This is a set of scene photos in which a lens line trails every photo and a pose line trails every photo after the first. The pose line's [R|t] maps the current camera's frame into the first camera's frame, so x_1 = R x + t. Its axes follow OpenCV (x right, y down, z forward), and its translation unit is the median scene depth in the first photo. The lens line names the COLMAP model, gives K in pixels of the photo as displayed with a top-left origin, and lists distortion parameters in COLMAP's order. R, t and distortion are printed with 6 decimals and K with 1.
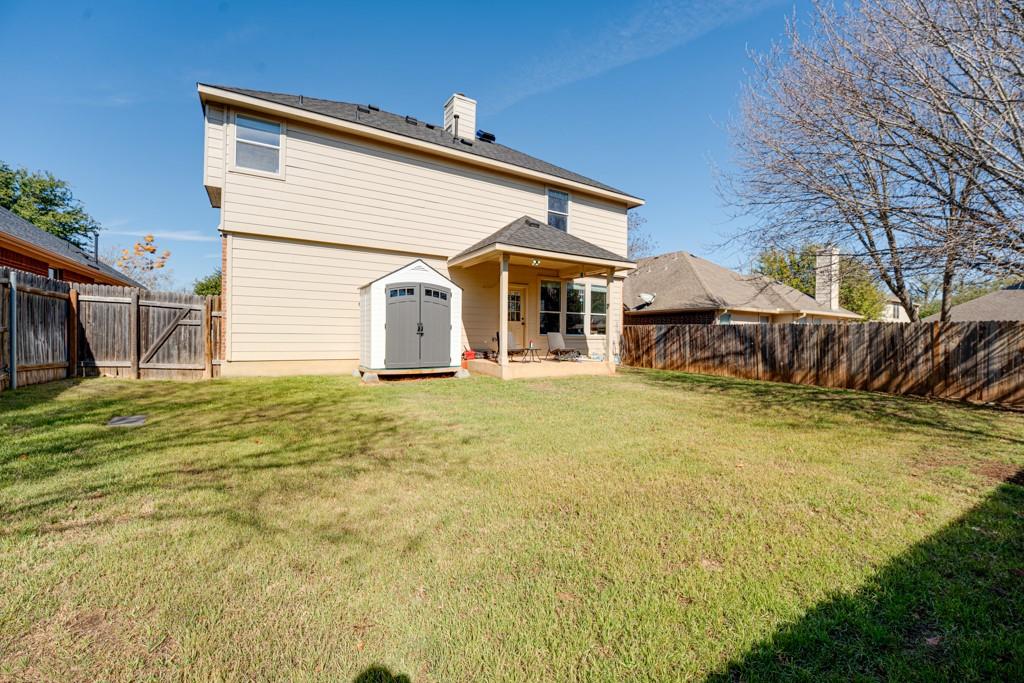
lens RADIAL K [[413.7, 0, 504.7], [0, 413.7, 338.2], [0, 0, 1]] dist [-0.013271, 0.000415]
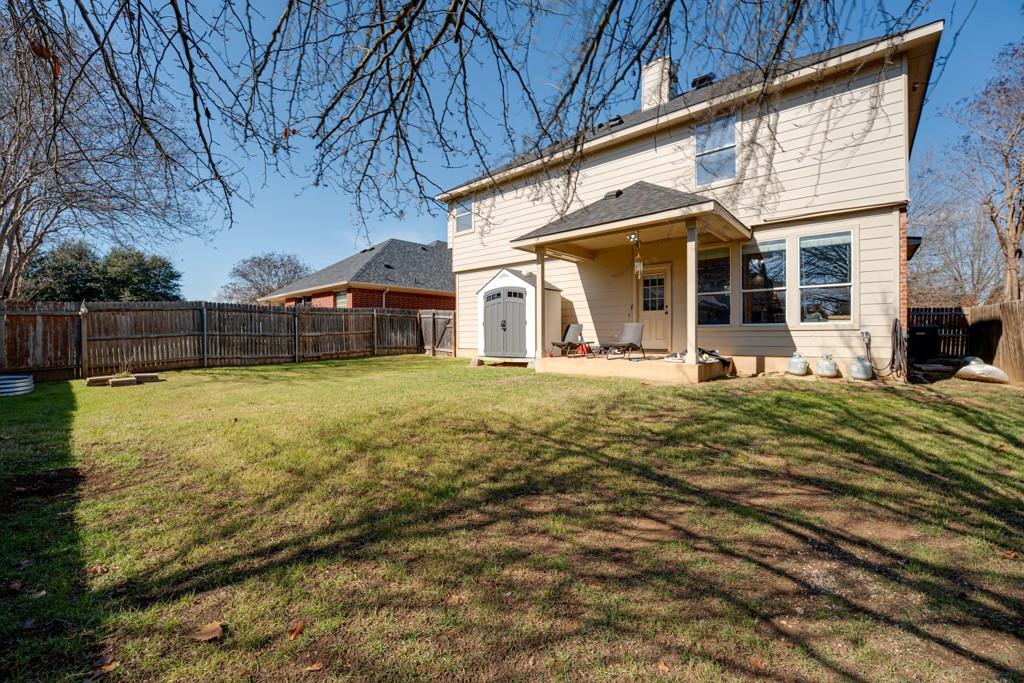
lens RADIAL K [[413.7, 0, 504.7], [0, 413.7, 338.2], [0, 0, 1]] dist [-0.013271, 0.000415]
pose [[0.295907, -0.004688, -0.955205, 0.953722], [0.004965, 0.999982, -0.003369, 0.019951], [0.955204, -0.003746, 0.295925, 0.640695]]
